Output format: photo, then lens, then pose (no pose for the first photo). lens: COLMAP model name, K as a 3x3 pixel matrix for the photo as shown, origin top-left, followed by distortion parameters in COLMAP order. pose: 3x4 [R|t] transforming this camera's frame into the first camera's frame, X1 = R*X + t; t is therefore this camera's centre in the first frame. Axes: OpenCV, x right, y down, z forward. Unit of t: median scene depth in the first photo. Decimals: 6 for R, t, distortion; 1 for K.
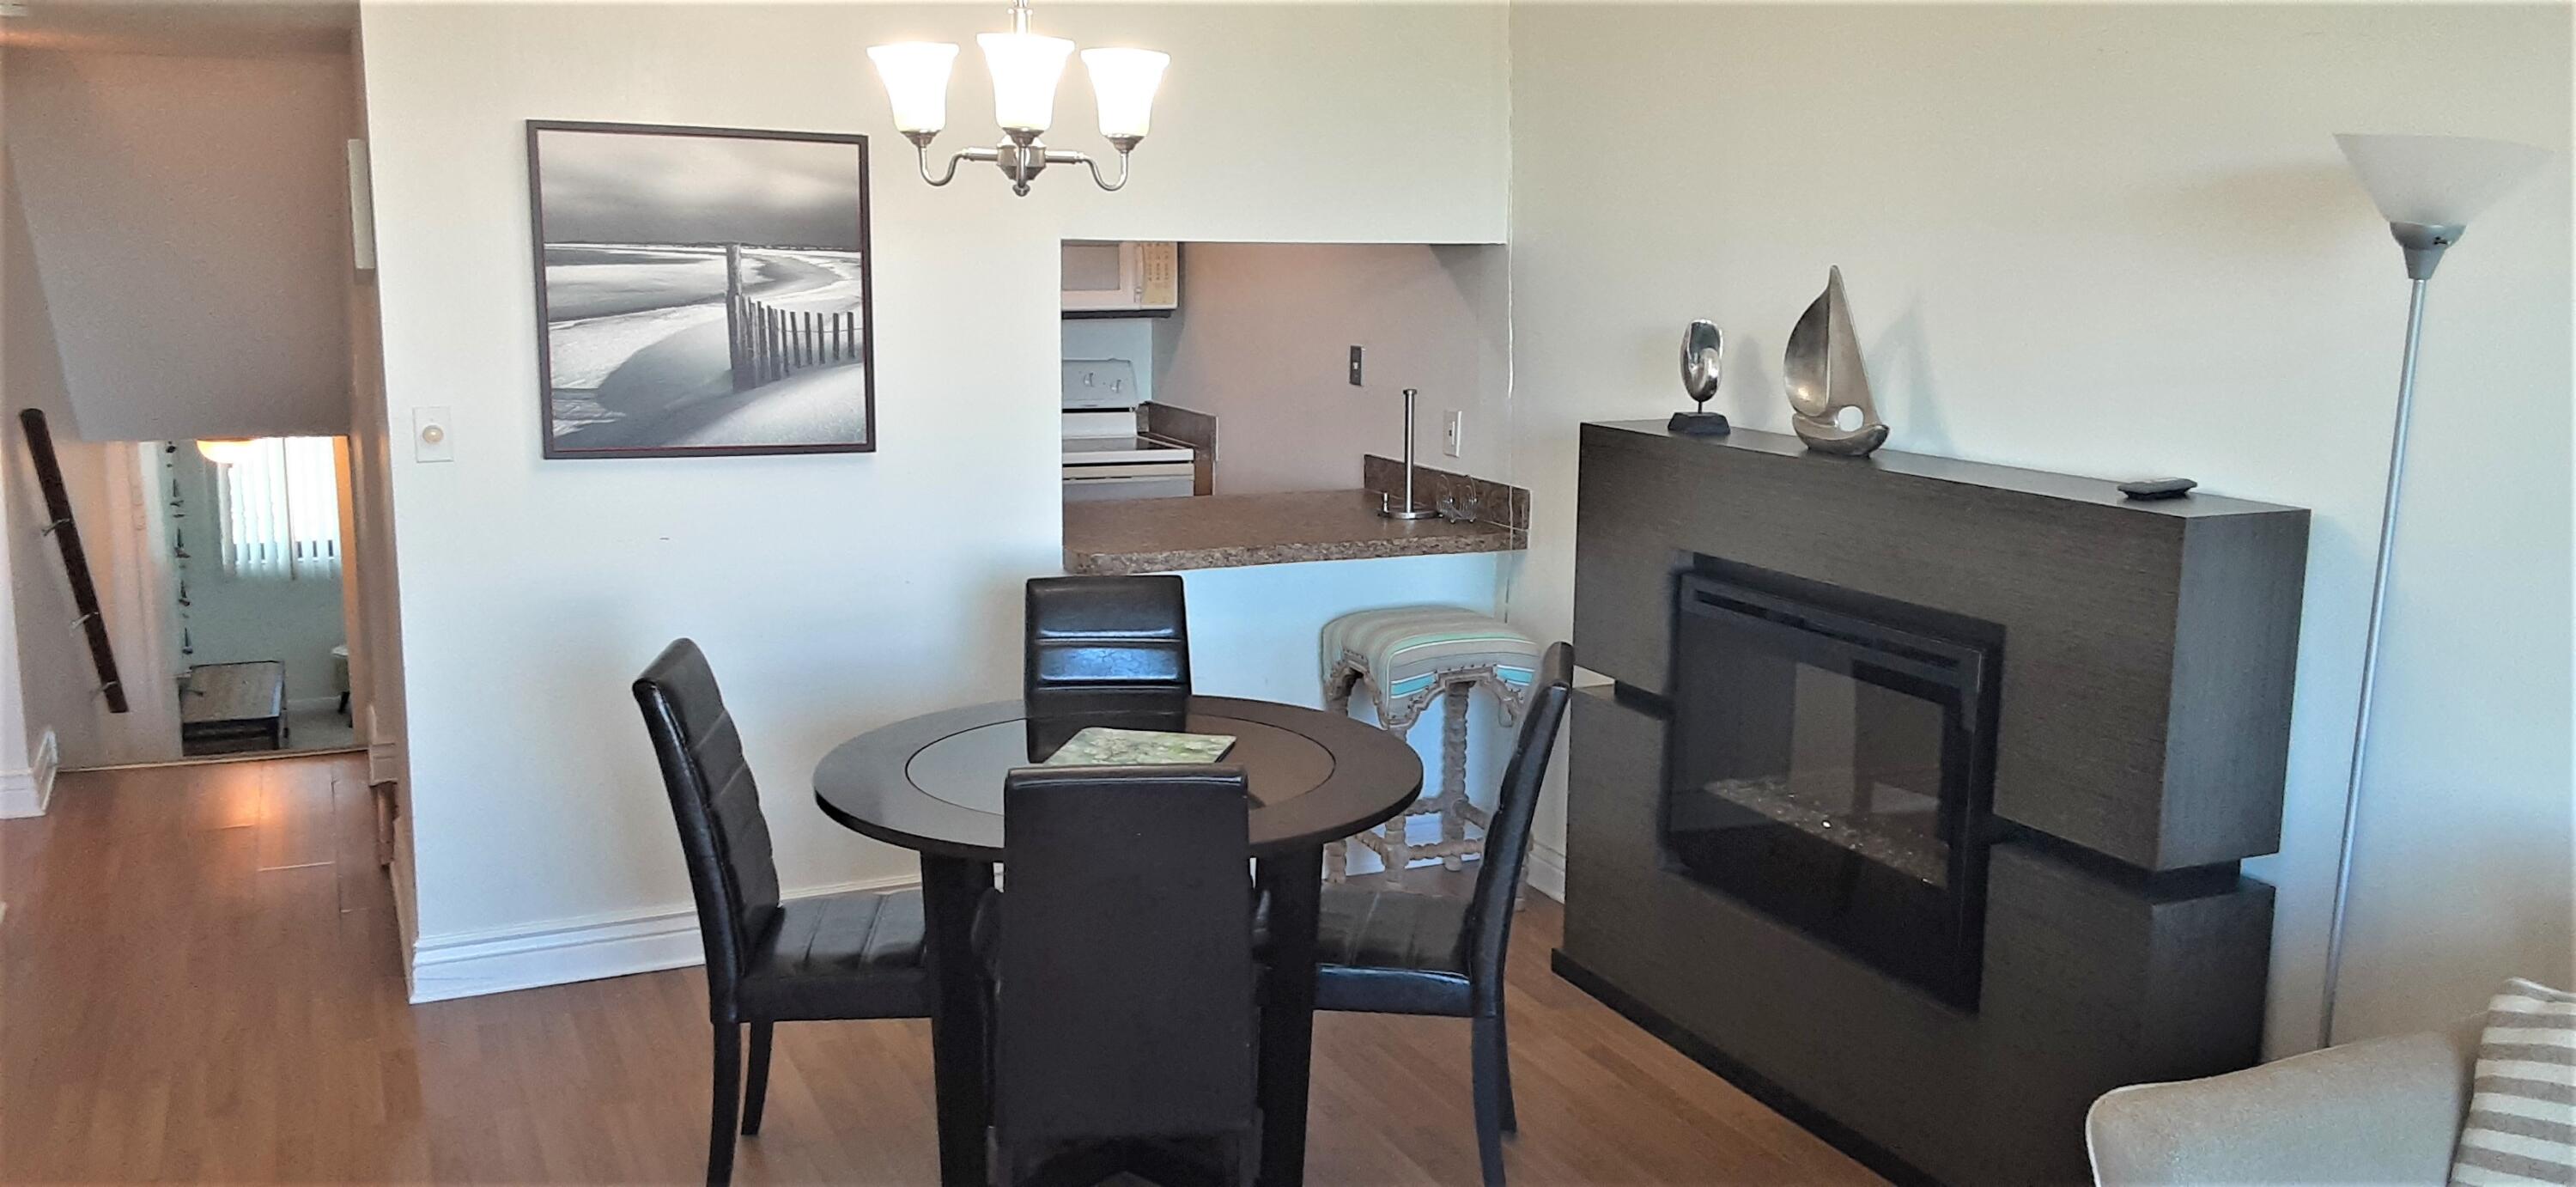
lens RADIAL K [[2046.1, 0, 1275.7], [0, 2046.1, 583.9], [0, 0, 1]] dist [0.131734, -0.224817]
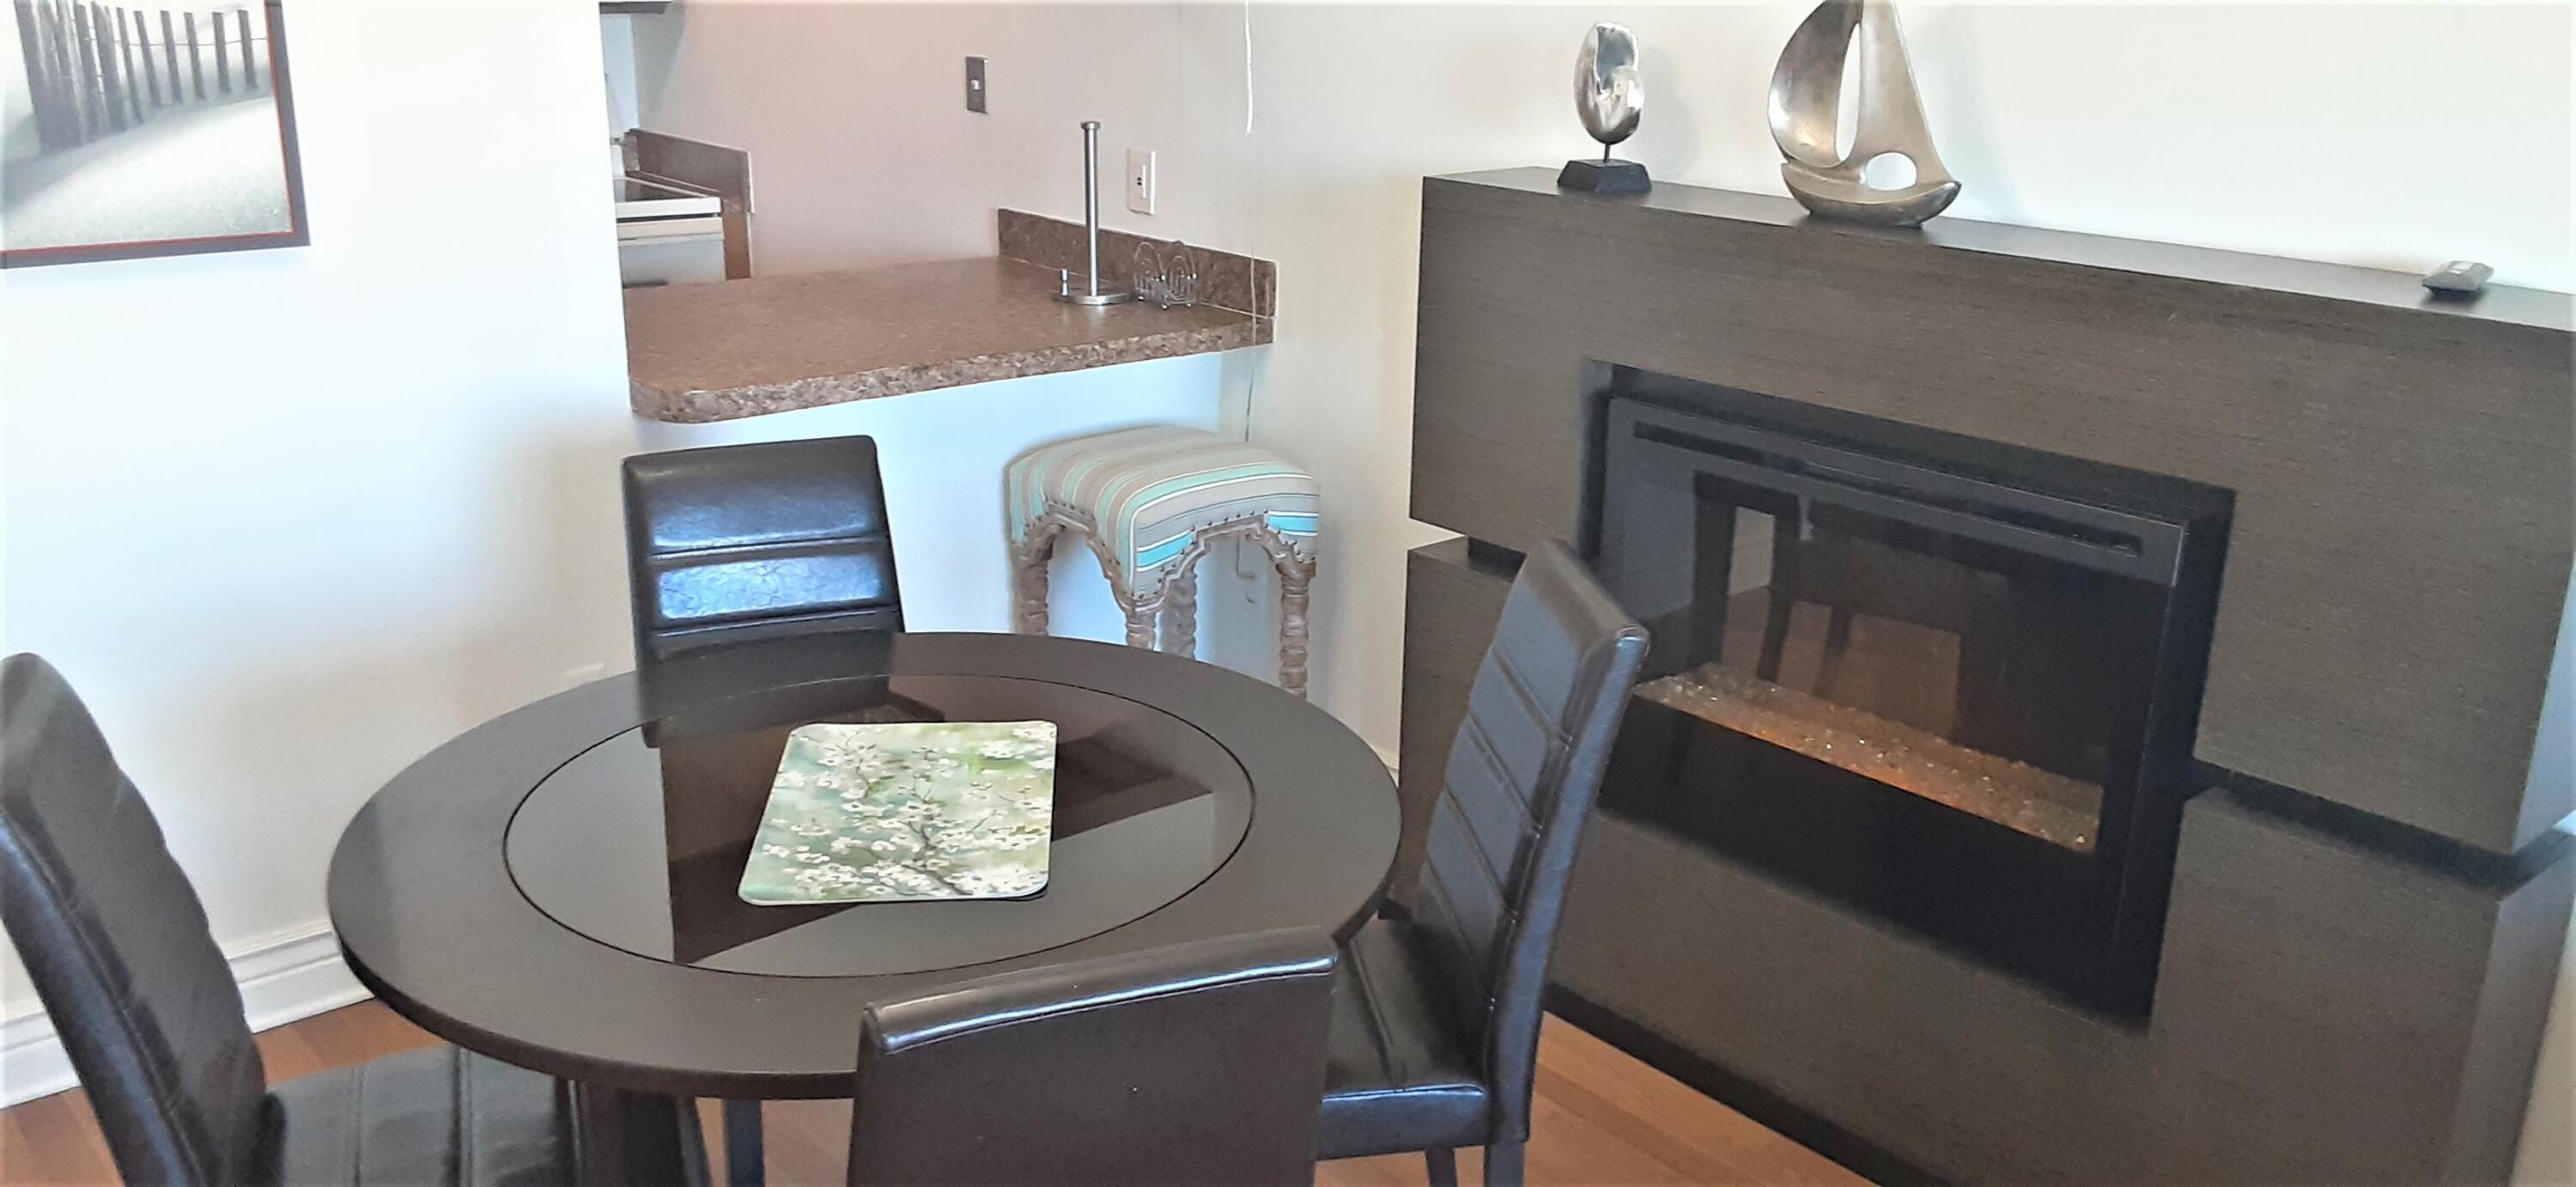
lens RADIAL K [[2046.1, 0, 1275.7], [0, 2046.1, 583.9], [0, 0, 1]] dist [0.131734, -0.224817]
pose [[0.958009, -0.078544, 0.275770, -0.100317], [0.038970, 0.988493, 0.146158, -0.044916], [-0.284077, -0.129274, 0.950047, 0.325720]]
